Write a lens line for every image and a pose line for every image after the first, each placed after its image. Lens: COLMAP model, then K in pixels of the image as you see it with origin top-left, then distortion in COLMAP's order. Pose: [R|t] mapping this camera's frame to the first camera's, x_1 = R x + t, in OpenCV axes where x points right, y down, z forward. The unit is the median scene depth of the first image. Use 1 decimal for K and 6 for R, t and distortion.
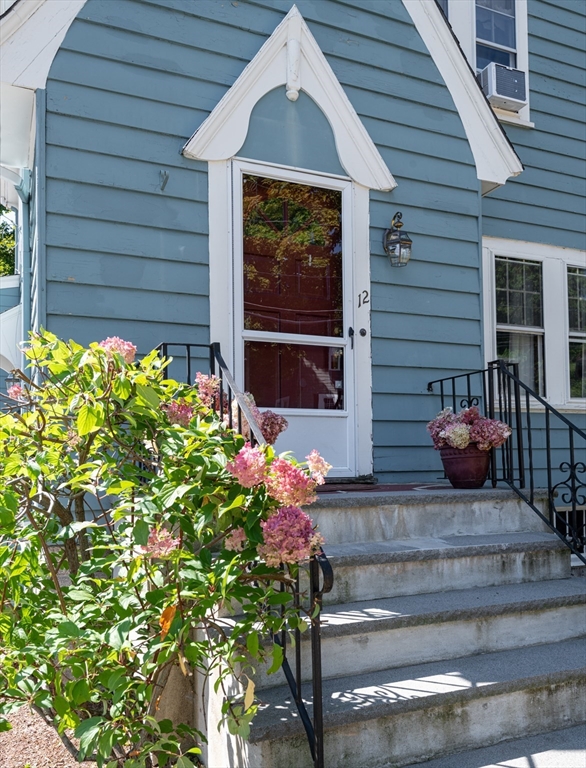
lens RADIAL K [[649.8, 0, 293.8], [0, 649.8, 426.3], [0, 0, 1]] dist [0.004784, -0.005608]
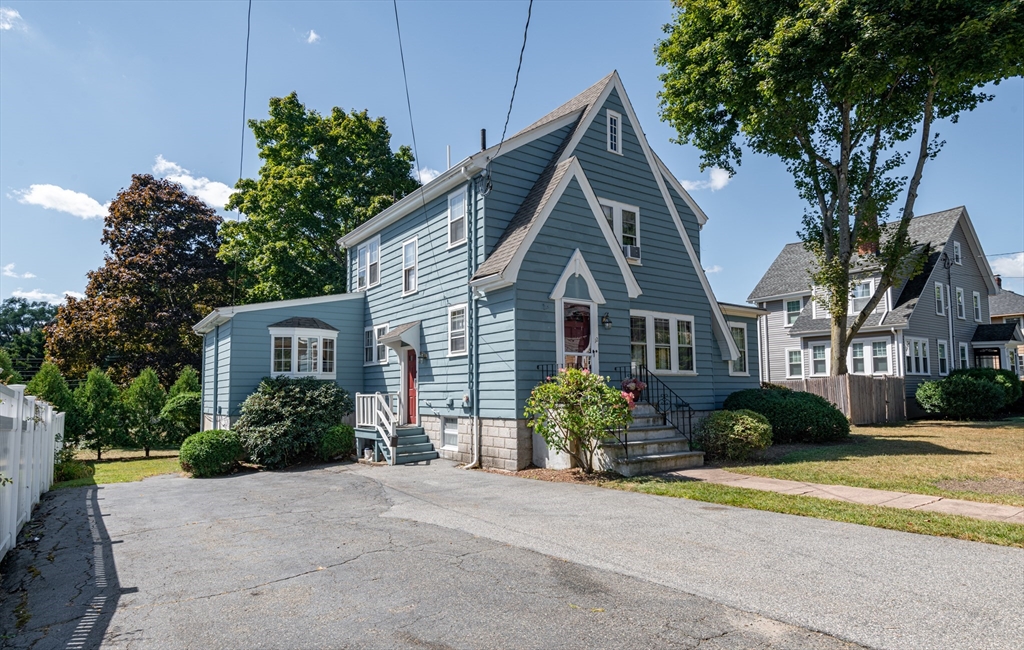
lens RADIAL K [[594.5, 0, 512.0], [0, 594.5, 325.0], [0, 0, 1]] dist [0.003385, 0.000408]
pose [[0.977919, 0.023644, 0.207642, -0.878749], [-0.009301, 0.997519, -0.069785, -0.071239], [-0.208777, 0.066313, 0.975712, -1.674137]]
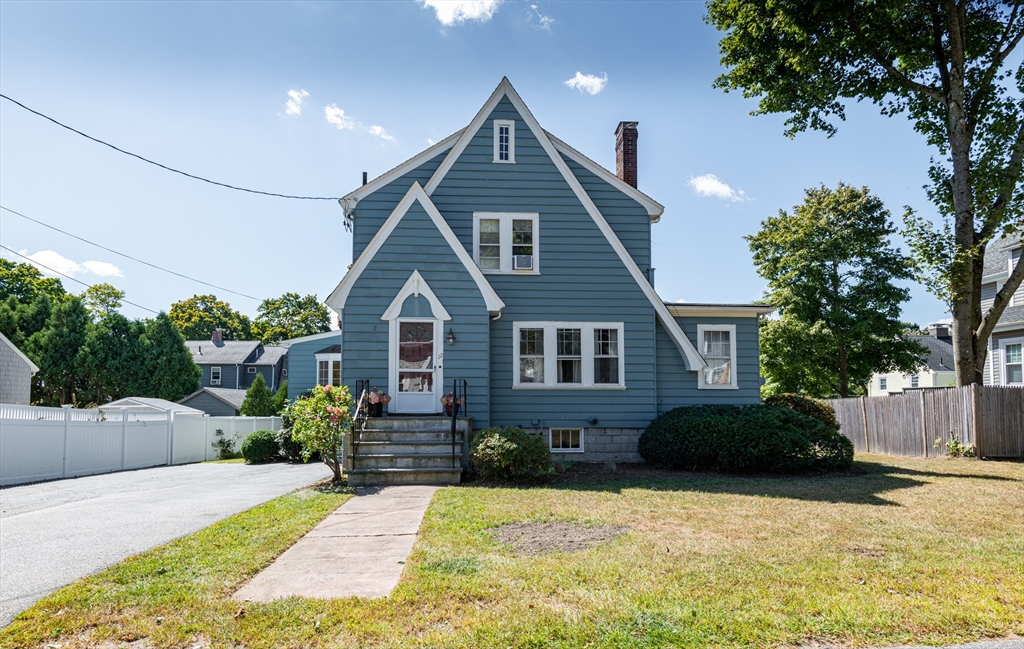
lens RADIAL K [[567.7, 0, 511.3], [0, 567.7, 354.8], [0, 0, 1]] dist [0.001220, 0.000270]
pose [[0.939156, -0.020785, -0.342862, 1.395853], [0.006753, 0.999092, -0.042068, -0.086916], [0.343425, 0.037193, 0.938443, -1.478705]]
